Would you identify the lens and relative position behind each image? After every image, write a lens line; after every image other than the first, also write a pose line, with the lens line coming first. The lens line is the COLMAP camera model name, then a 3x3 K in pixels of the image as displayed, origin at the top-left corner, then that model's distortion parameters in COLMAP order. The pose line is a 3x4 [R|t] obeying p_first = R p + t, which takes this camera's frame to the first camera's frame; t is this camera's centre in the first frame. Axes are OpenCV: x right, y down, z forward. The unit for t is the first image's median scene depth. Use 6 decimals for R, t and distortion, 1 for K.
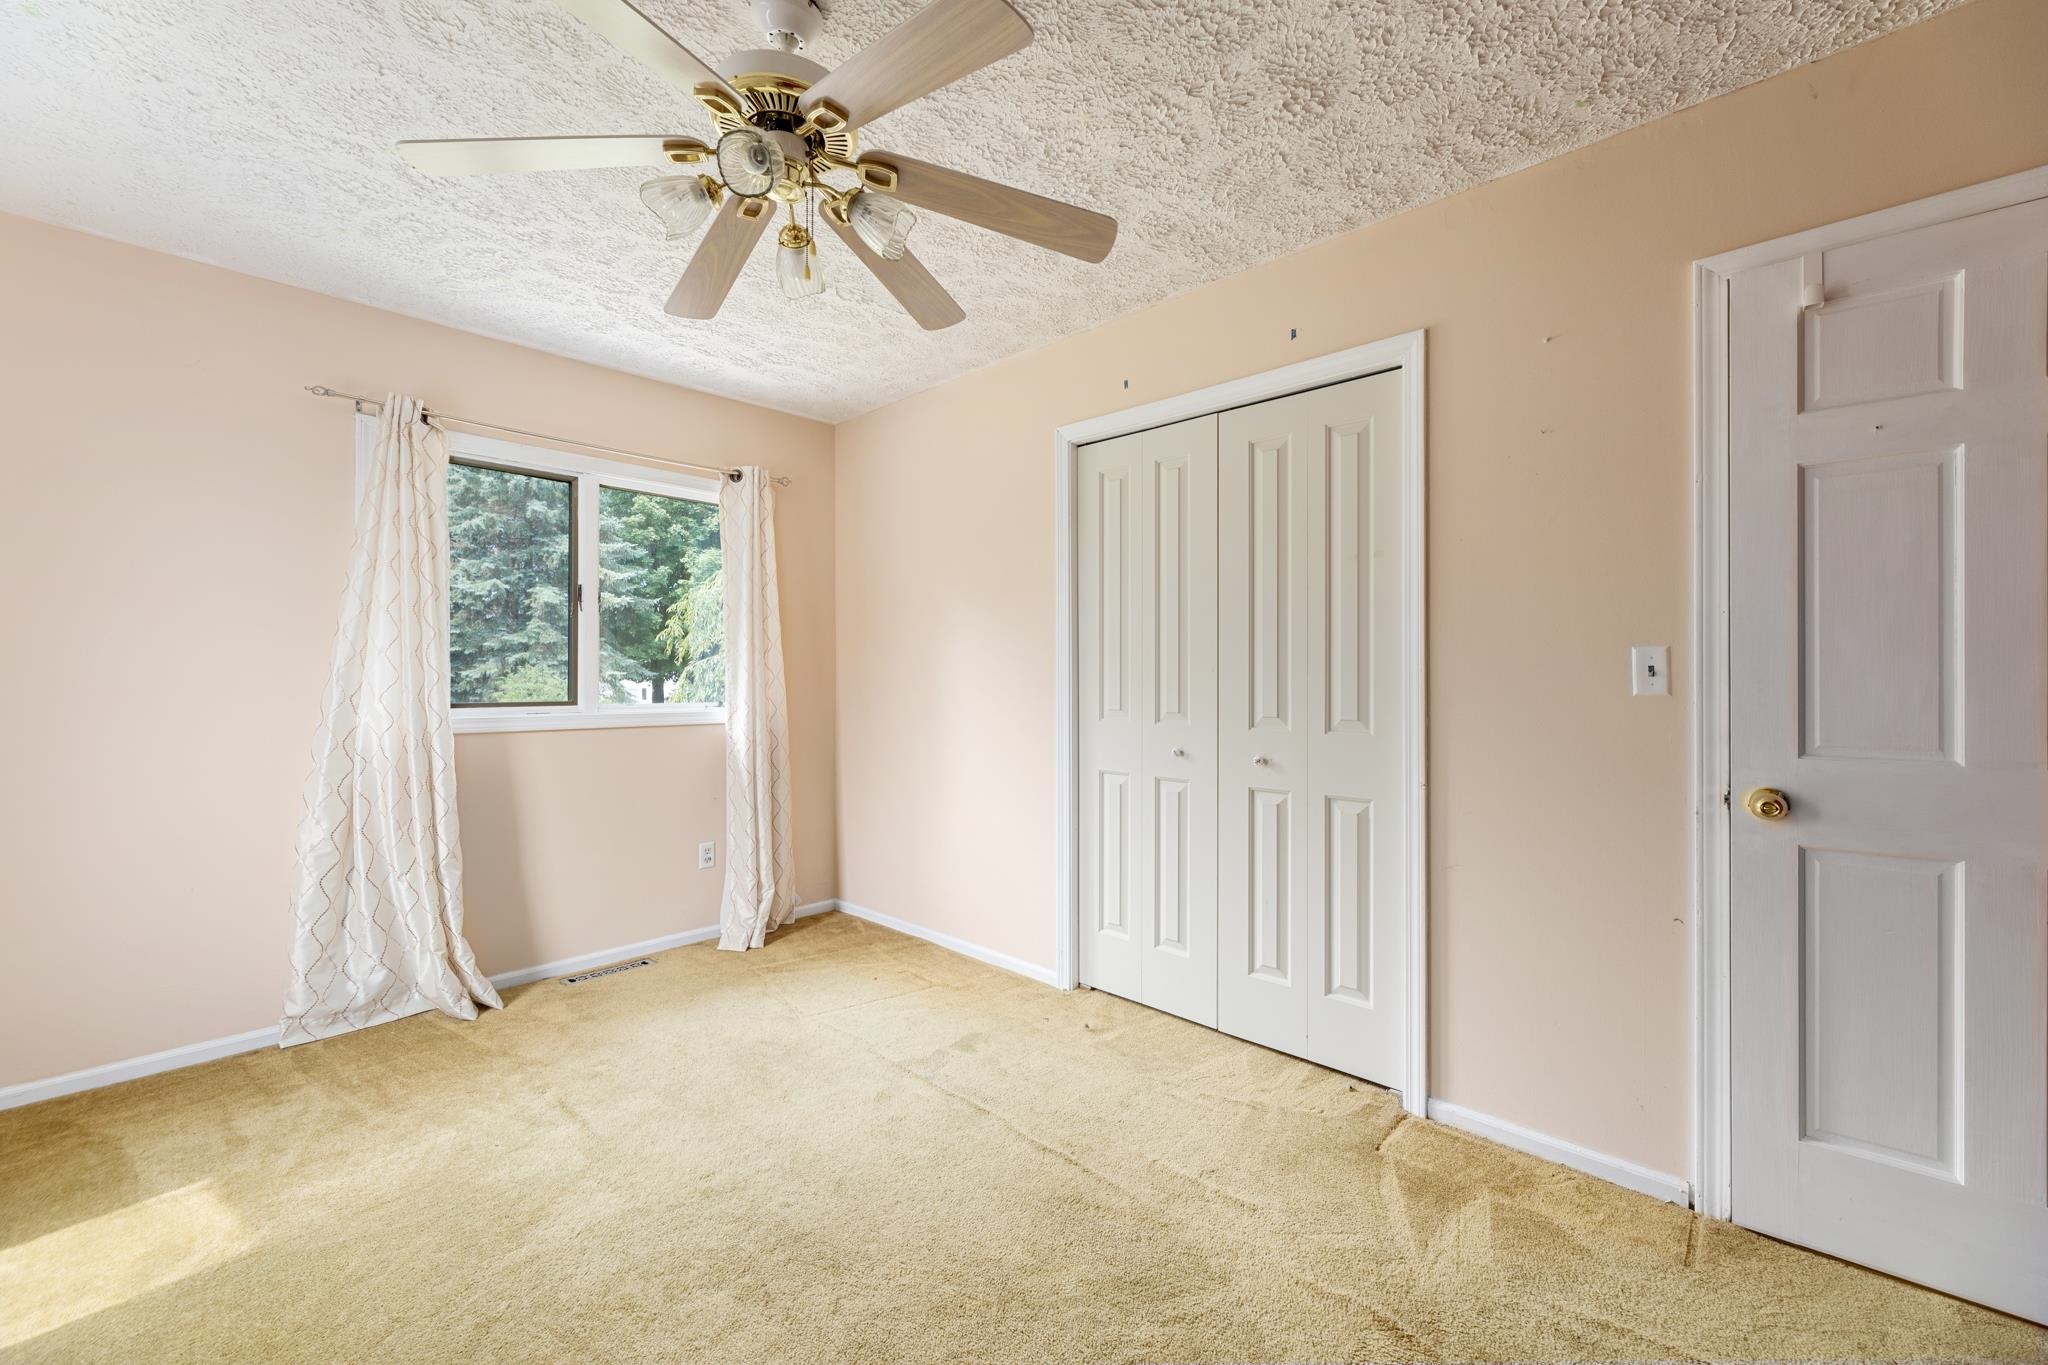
lens RADIAL K [[825.2, 0, 1014.5], [0, 825.2, 683.6], [0, 0, 1]] dist [0.001487, 0.000166]
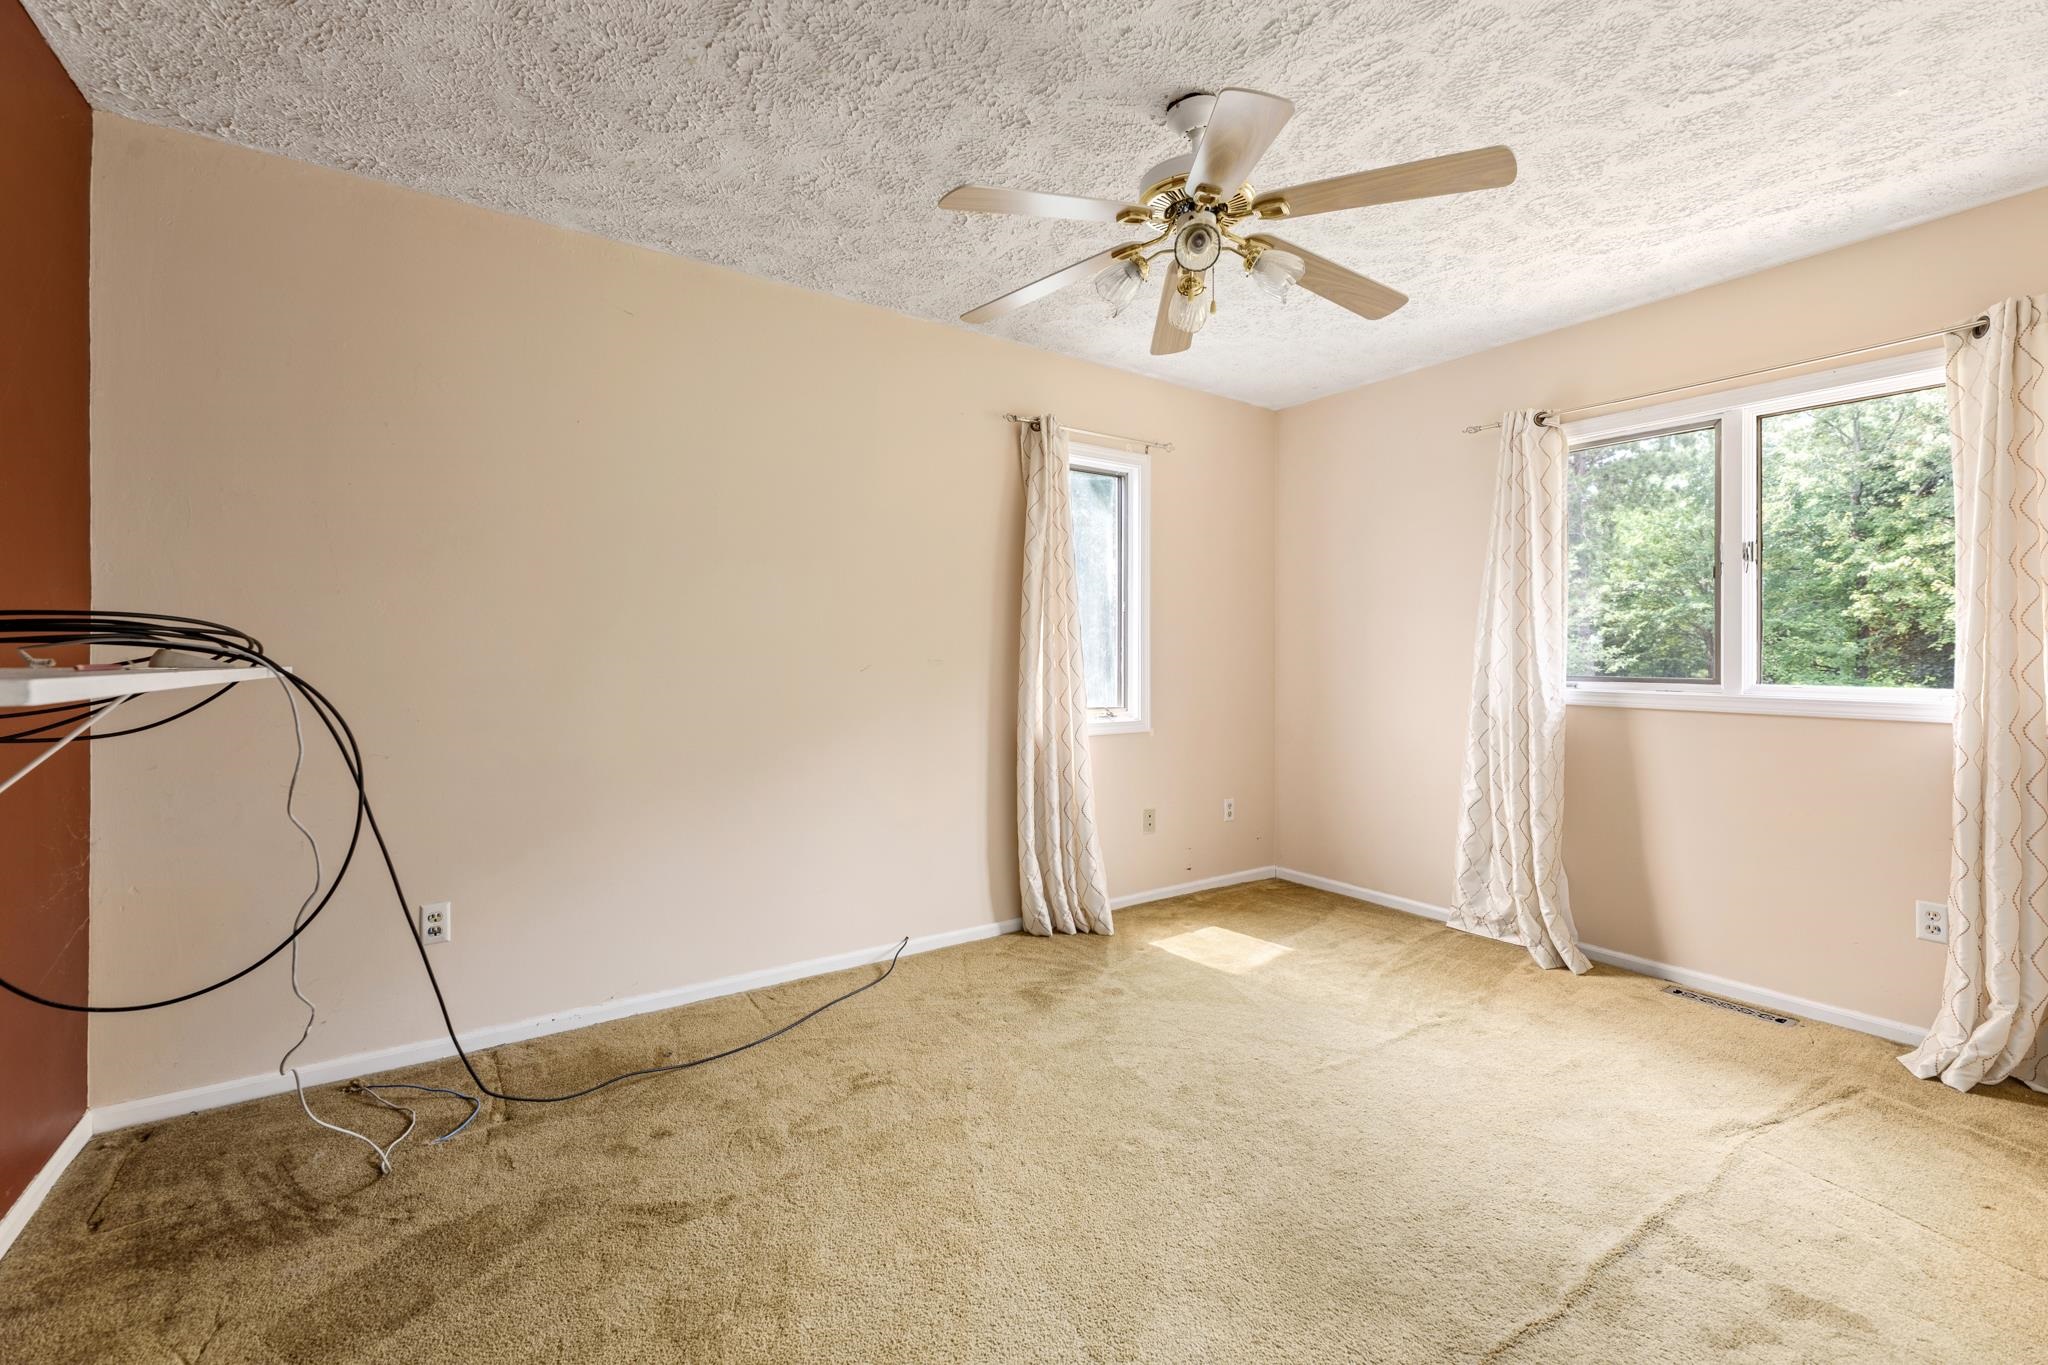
lens RADIAL K [[825.2, 0, 1014.9], [0, 825.2, 666.1], [0, 0, 1]] dist [0.001487, 0.000166]
pose [[-0.198096, 0.014284, -0.980079, 0.556566], [-0.008361, 0.999833, 0.016262, -0.001286], [0.980147, 0.011416, -0.197944, 0.549075]]
